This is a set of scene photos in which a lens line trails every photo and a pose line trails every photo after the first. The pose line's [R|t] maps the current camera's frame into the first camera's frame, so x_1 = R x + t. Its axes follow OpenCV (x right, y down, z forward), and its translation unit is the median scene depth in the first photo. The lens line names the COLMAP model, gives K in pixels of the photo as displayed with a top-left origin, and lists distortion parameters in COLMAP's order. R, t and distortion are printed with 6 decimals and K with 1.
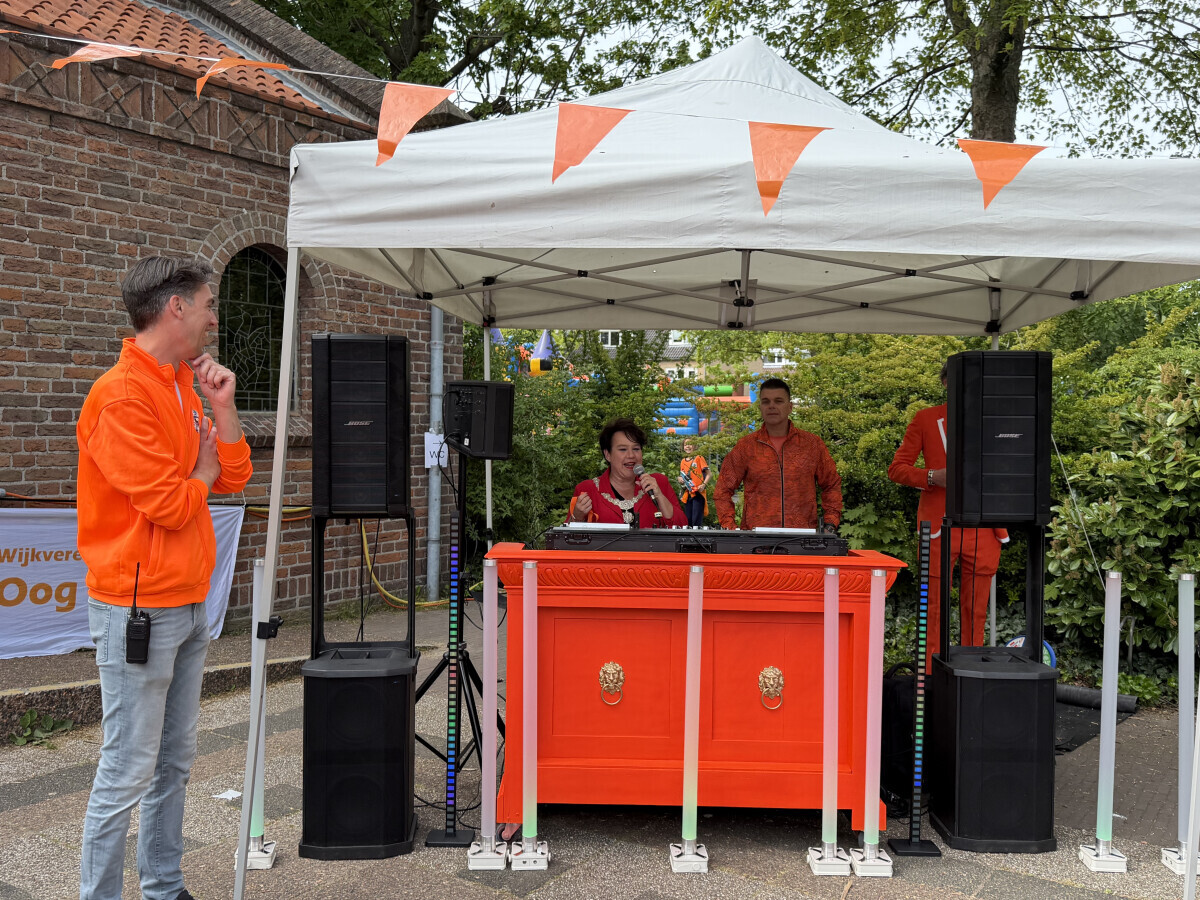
lens RADIAL K [[1095.9, 0, 600.0], [0, 1095.9, 450.0], [0, 0, 1]] dist [0.136186, -0.244048]
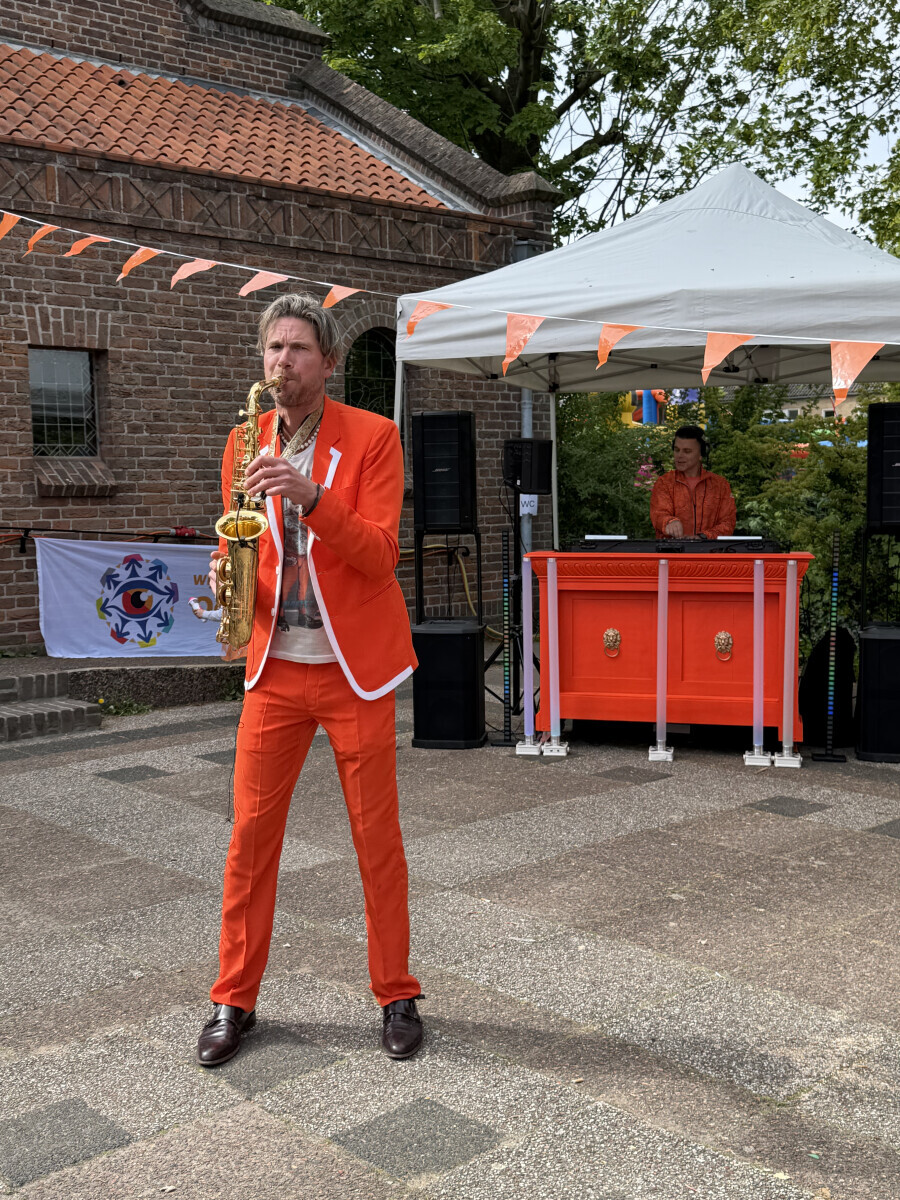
lens RADIAL K [[1442.5, 0, 450.0], [0, 1442.5, 600.0], [0, 0, 1]] dist [0.199158, -0.605401]
pose [[0.970251, -0.005781, -0.242034, 0.168368], [0.018803, 0.998495, 0.051526, 0.031934], [0.241372, -0.054544, 0.968899, -0.579200]]
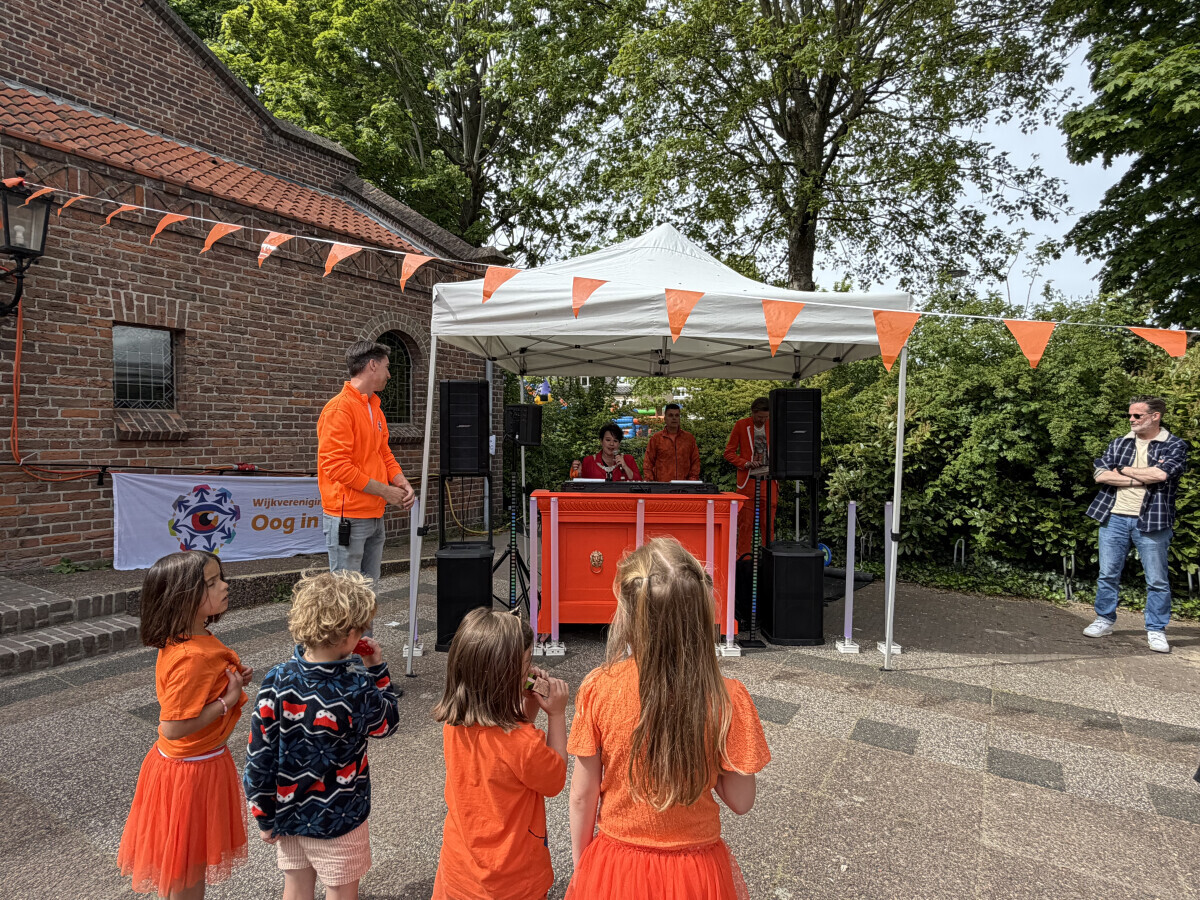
lens RADIAL K [[670.0, 0, 600.0], [0, 670.0, 450.0], [0, 0, 1]] dist [-0.002645, 0.000013]
pose [[0.999275, -0.005714, 0.037629, -0.016571], [0.005695, 0.999984, 0.000627, 0.010566], [-0.037631, -0.000412, 0.999292, -0.102271]]
